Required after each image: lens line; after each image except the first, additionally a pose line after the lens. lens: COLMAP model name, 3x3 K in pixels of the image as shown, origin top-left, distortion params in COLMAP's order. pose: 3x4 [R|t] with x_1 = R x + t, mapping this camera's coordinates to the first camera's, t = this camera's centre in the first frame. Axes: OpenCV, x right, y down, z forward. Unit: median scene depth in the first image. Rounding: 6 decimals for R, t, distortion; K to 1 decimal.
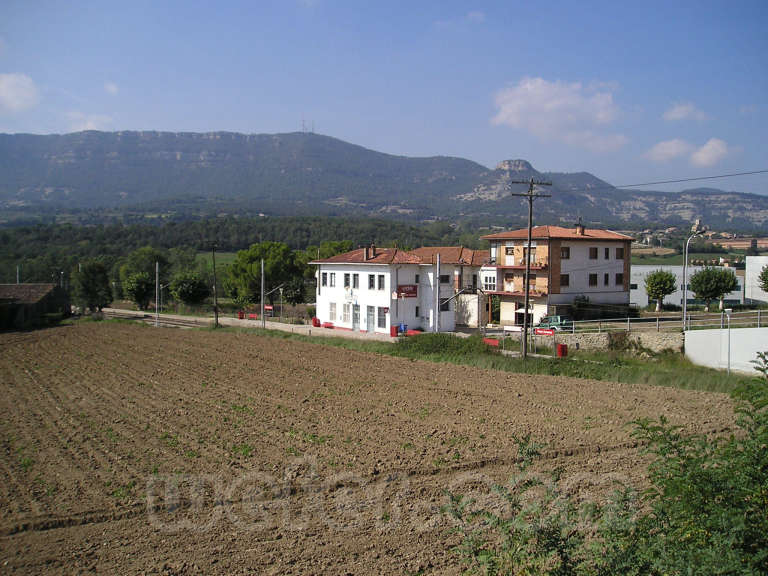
lens RADIAL K [[784.1, 0, 389.3], [0, 784.1, 292.6], [0, 0, 1]] dist [-0.108218, 0.000000]
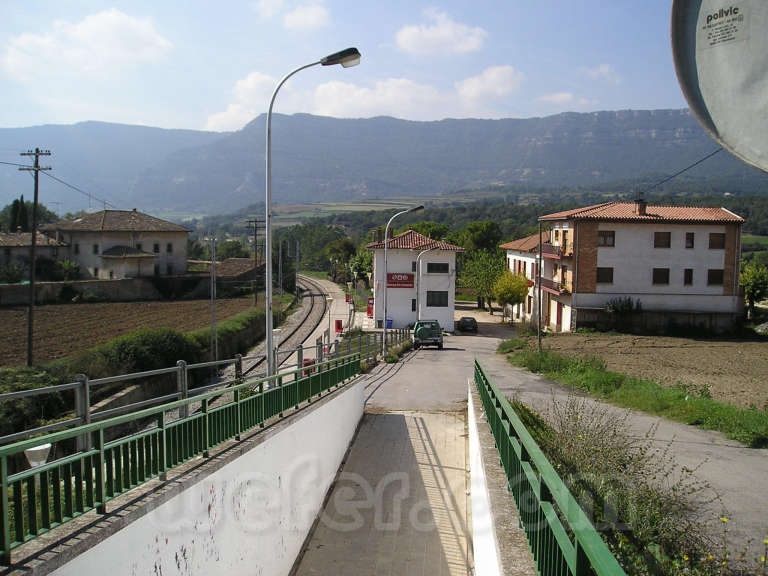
lens RADIAL K [[784.1, 0, 397.8], [0, 784.1, 278.1], [0, 0, 1]] dist [-0.108218, 0.000000]
pose [[0.829185, 0.043637, -0.557268, 0.458235], [-0.039009, 0.999035, 0.020188, -0.019907], [0.557612, 0.004999, 0.830087, 0.265623]]
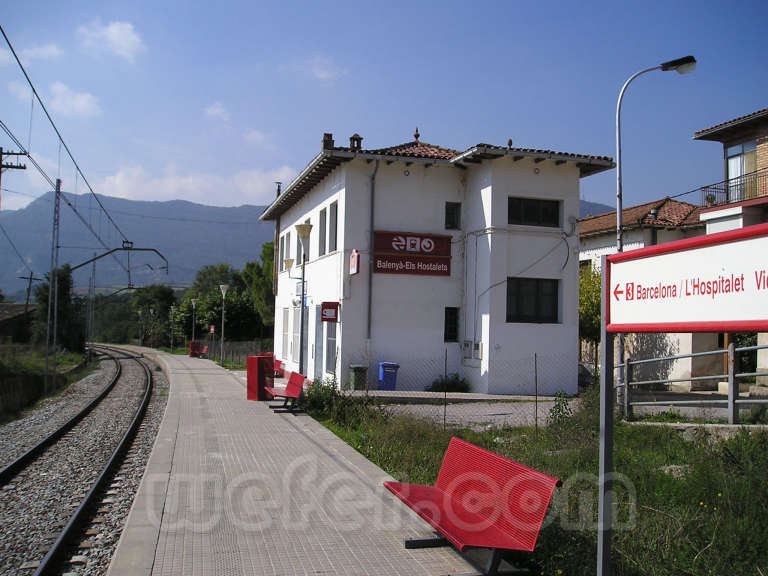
lens RADIAL K [[784.1, 0, 398.0], [0, 784.1, 300.7], [0, 0, 1]] dist [-0.108218, 0.000000]
pose [[0.944882, 0.007993, -0.327315, 0.106678], [-0.034594, 0.996543, -0.075527, 0.035929], [0.325580, 0.082687, 0.941892, 0.660617]]
